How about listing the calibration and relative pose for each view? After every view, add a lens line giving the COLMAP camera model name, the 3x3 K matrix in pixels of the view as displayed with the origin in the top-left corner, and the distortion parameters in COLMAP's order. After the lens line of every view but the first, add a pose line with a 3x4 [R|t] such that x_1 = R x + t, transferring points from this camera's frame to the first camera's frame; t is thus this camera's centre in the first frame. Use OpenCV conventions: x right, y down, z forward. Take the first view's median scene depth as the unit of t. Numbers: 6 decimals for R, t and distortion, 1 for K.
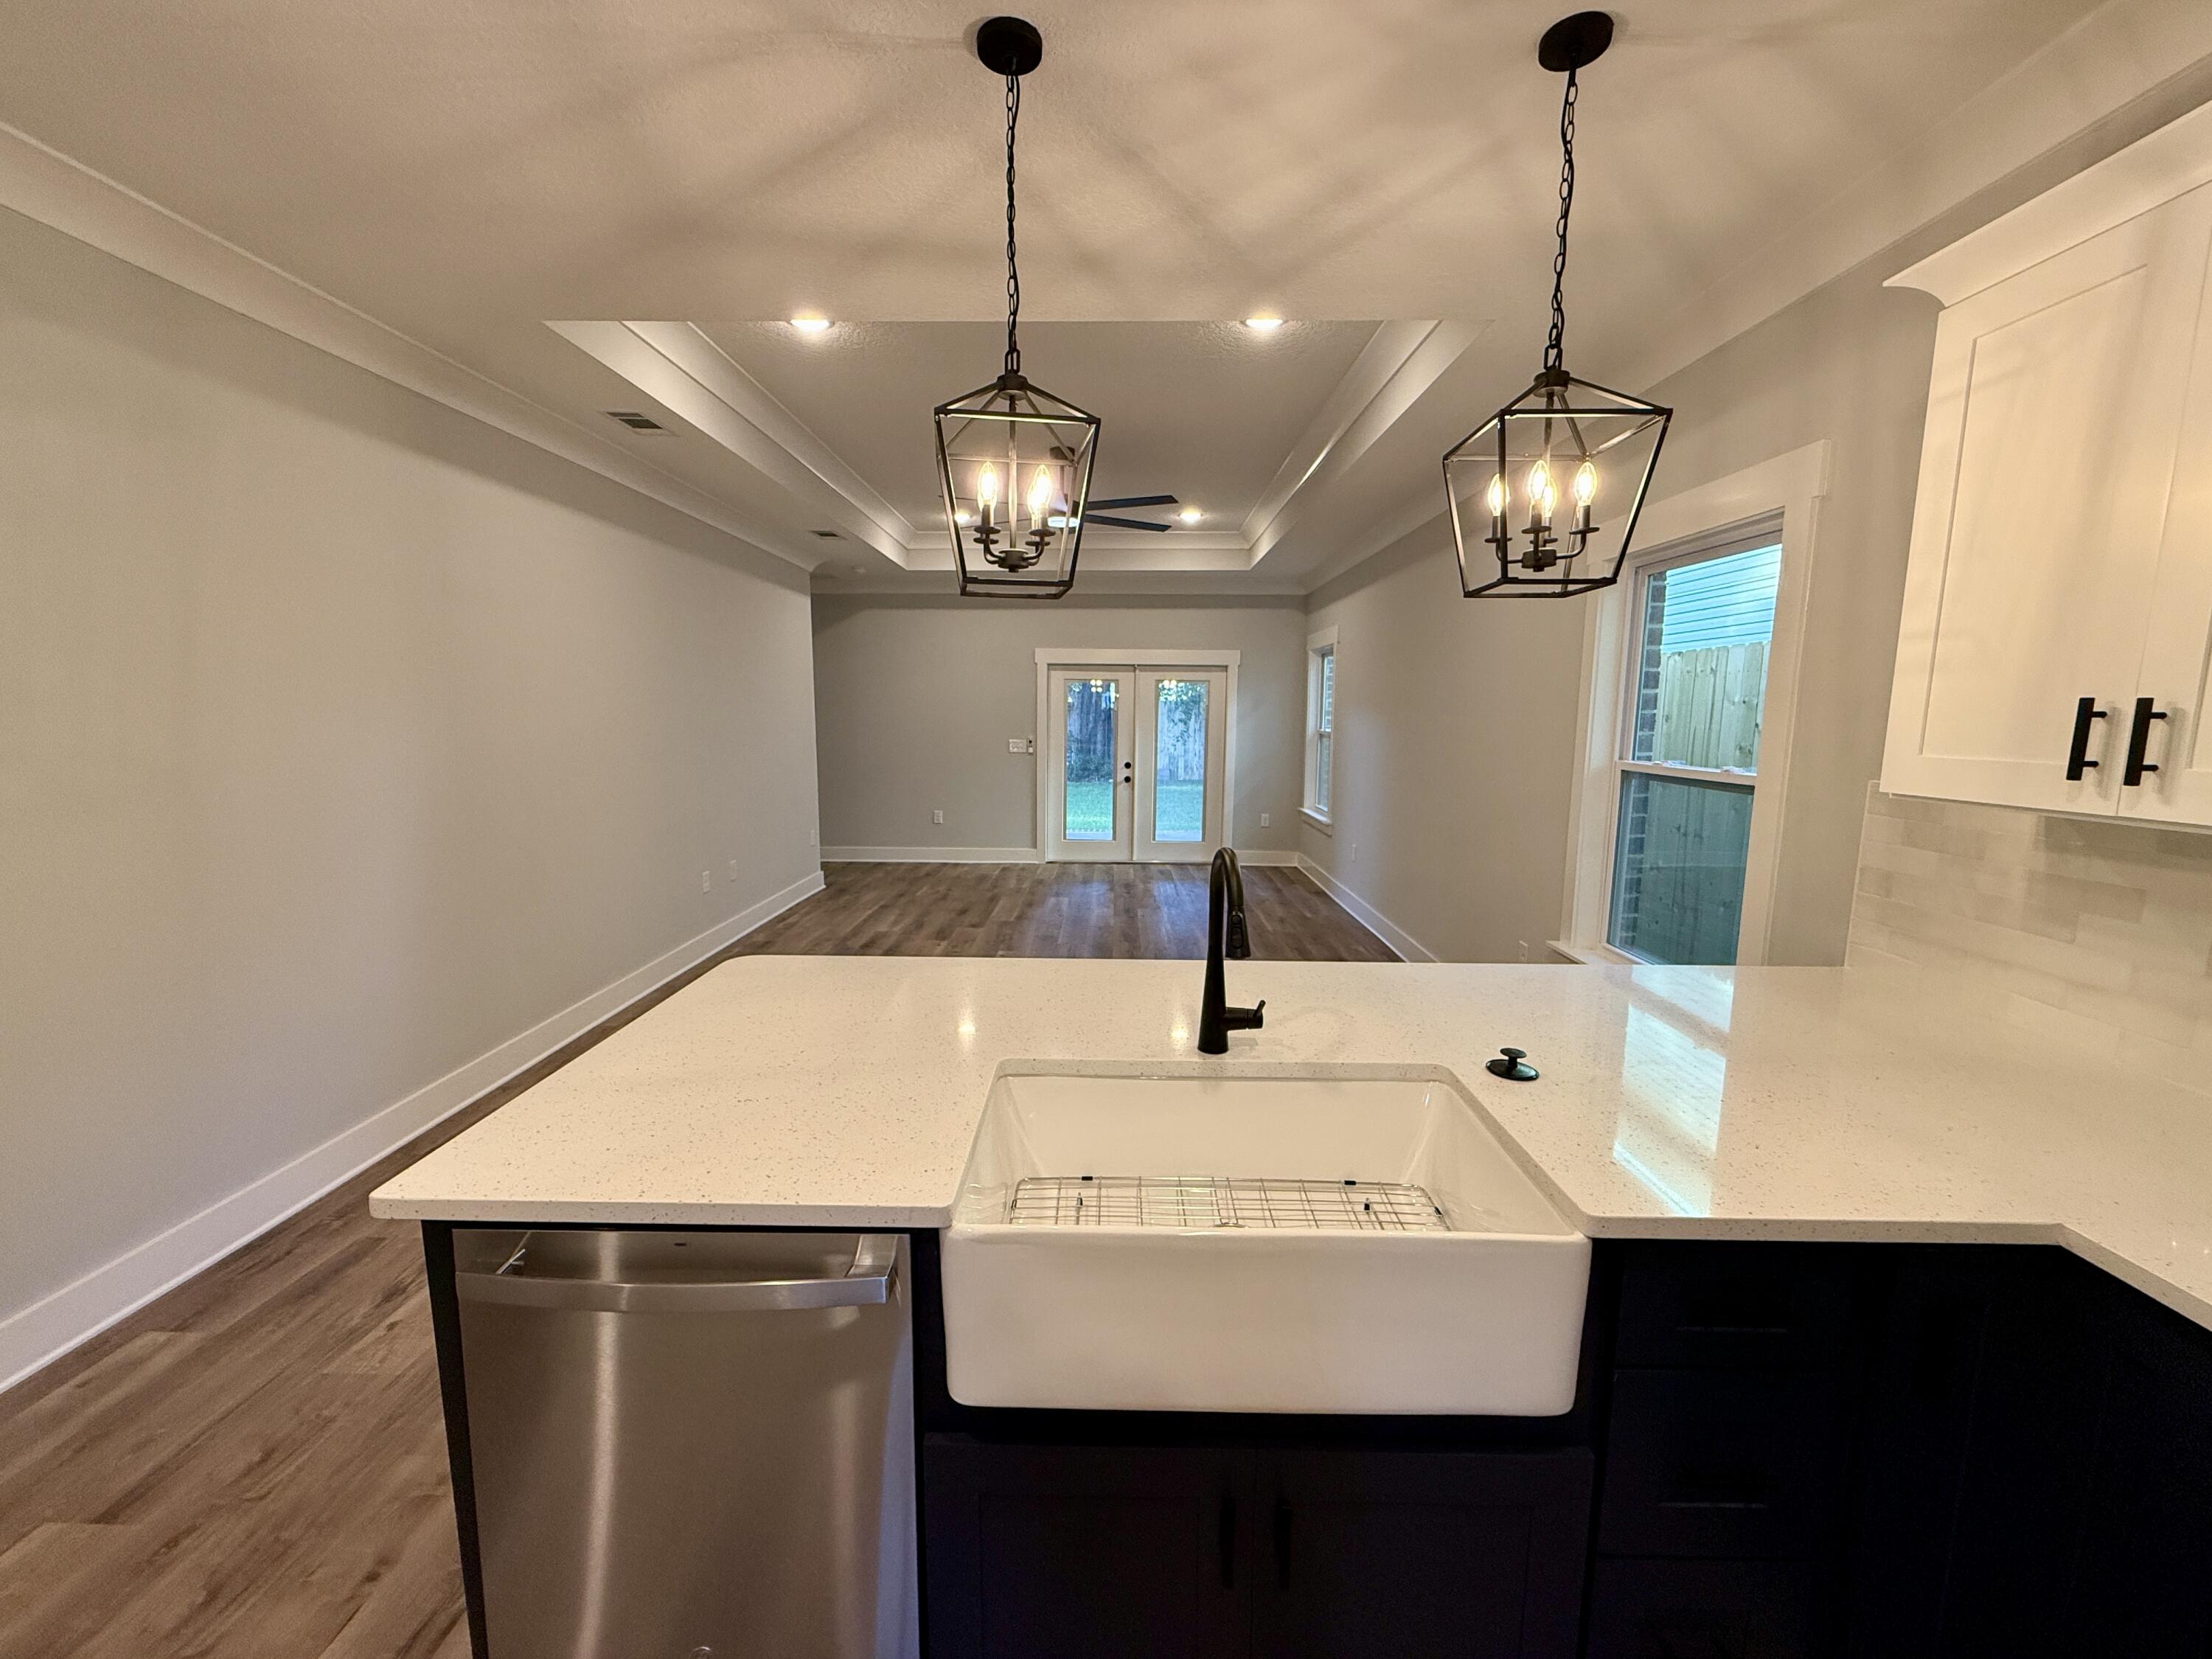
lens RADIAL K [[878.4, 0, 1098.7], [0, 878.4, 829.4], [0, 0, 1]] dist [-0.001652, 0.000164]
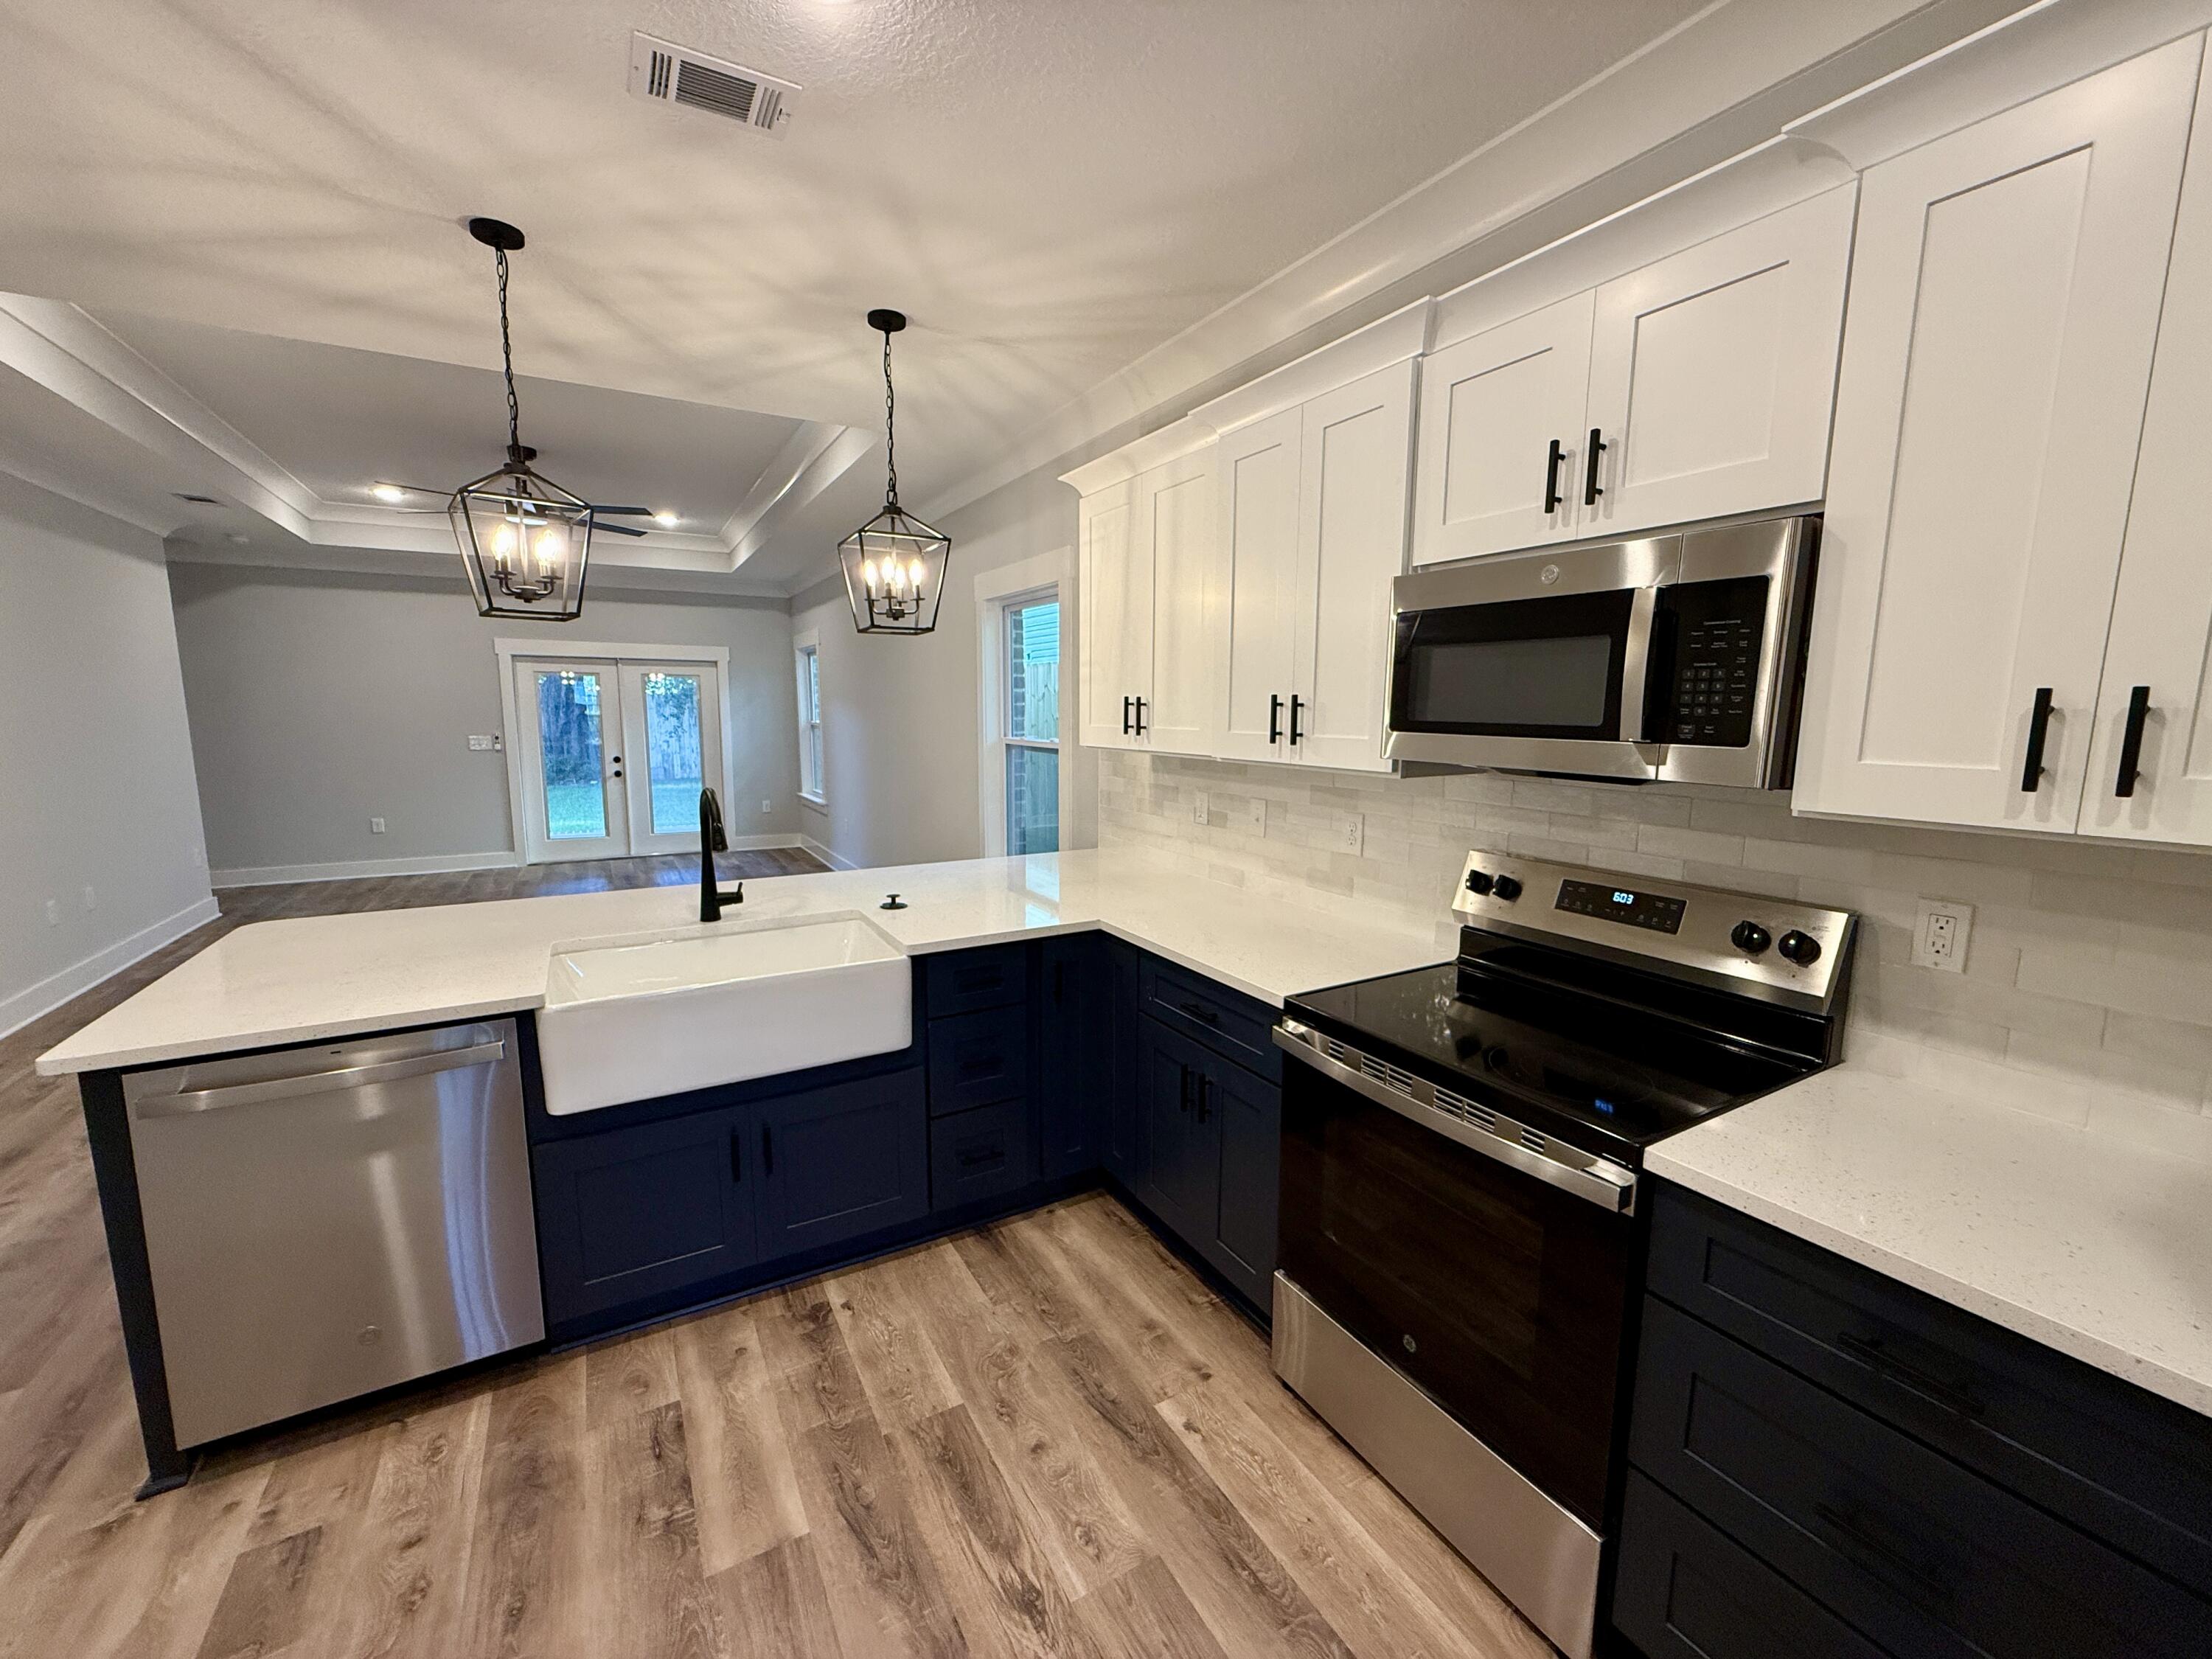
lens RADIAL K [[878.4, 0, 1098.7], [0, 878.4, 829.4], [0, 0, 1]] dist [-0.001652, 0.000164]
pose [[0.857302, -0.073842, 0.509491, -0.017127], [0.070513, 0.997175, 0.025873, 0.027495], [-0.509963, 0.013745, 0.860087, -0.194429]]
